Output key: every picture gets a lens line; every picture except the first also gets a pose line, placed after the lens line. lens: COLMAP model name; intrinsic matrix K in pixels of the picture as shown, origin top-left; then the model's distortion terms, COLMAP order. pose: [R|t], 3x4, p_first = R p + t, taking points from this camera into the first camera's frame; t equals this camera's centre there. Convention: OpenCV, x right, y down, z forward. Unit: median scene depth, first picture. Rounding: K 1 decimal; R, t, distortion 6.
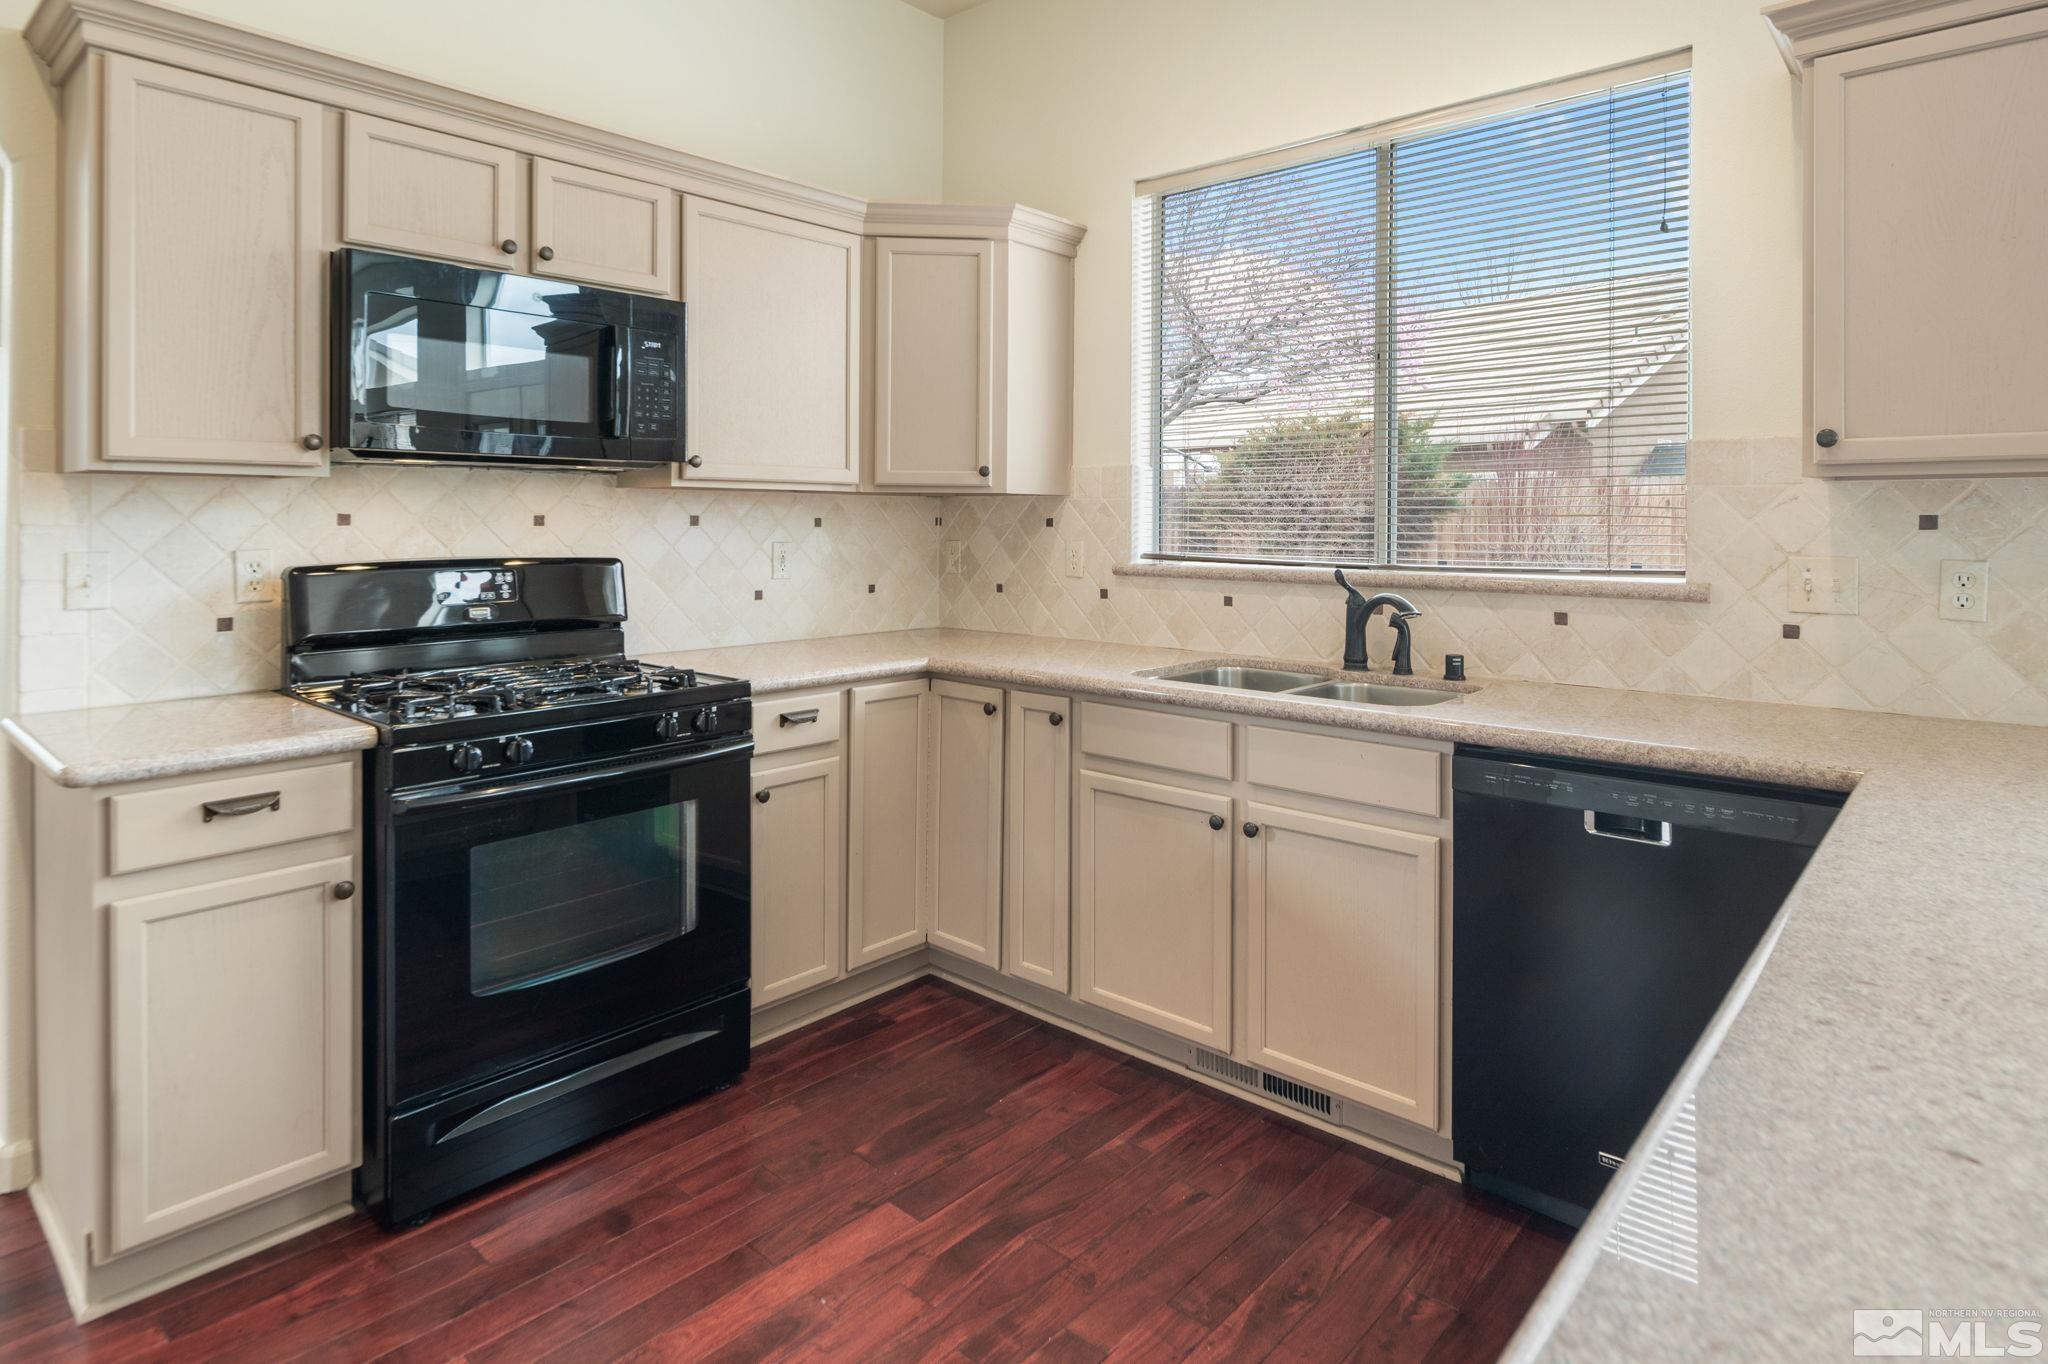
lens RADIAL K [[1123.0, 0, 1036.3], [0, 1123.0, 500.0], [0, 0, 1]] dist [0.003557, -0.006404]
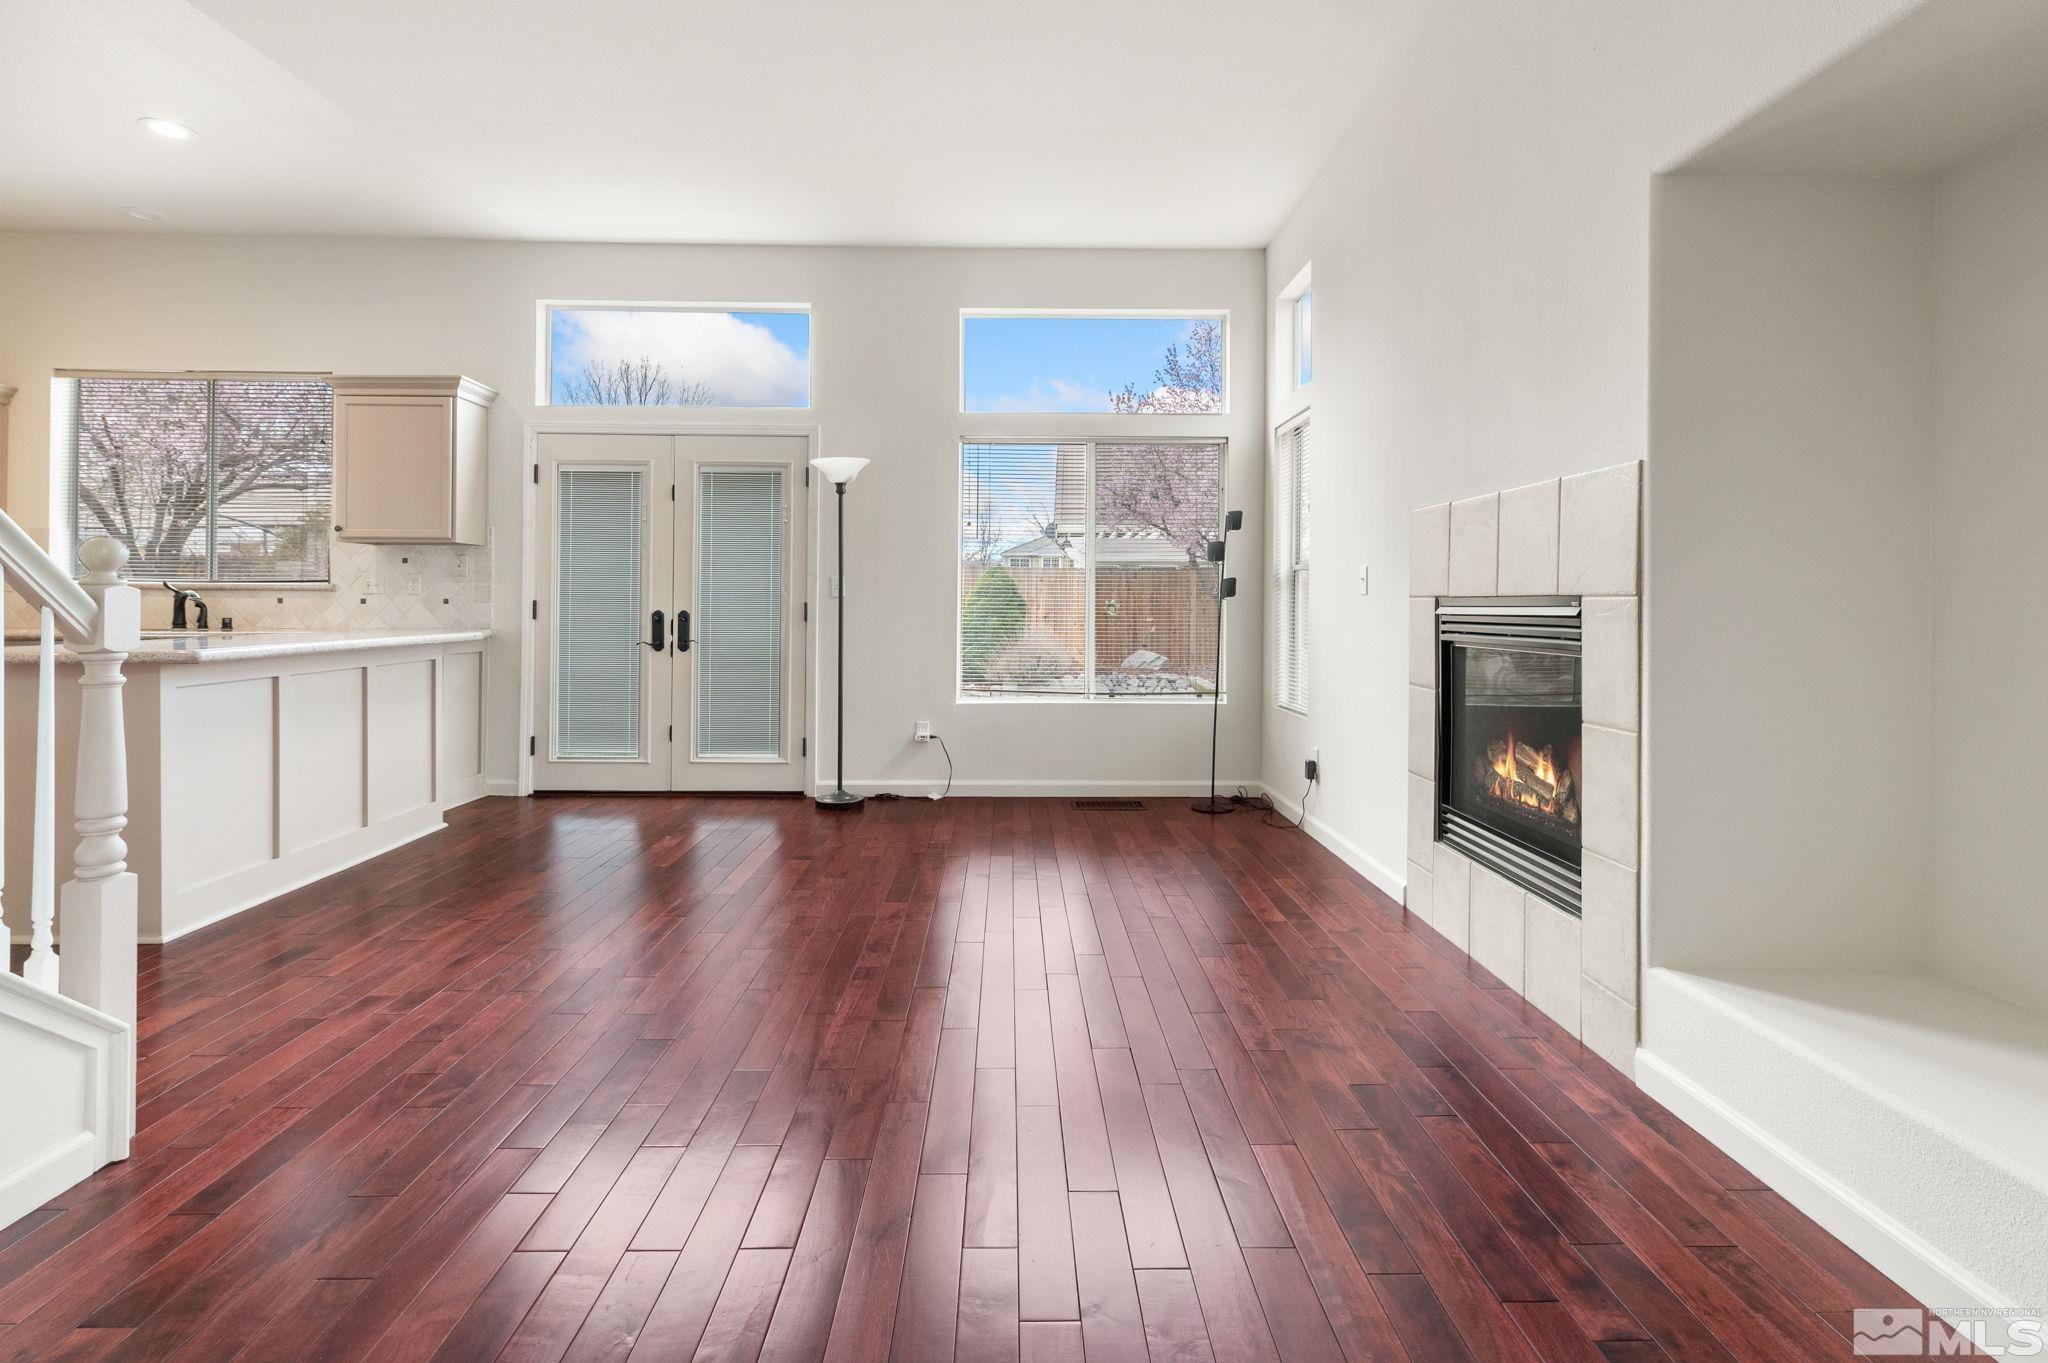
lens RADIAL K [[917.3, 0, 1002.0], [0, 917.3, 579.3], [0, 0, 1]] dist [0.005844, 0.001442]
pose [[0.734255, 0.018904, 0.678610, 0.265966], [-0.017218, 0.999809, -0.009222, 0.053061], [-0.678655, -0.004913, 0.734441, -1.469374]]
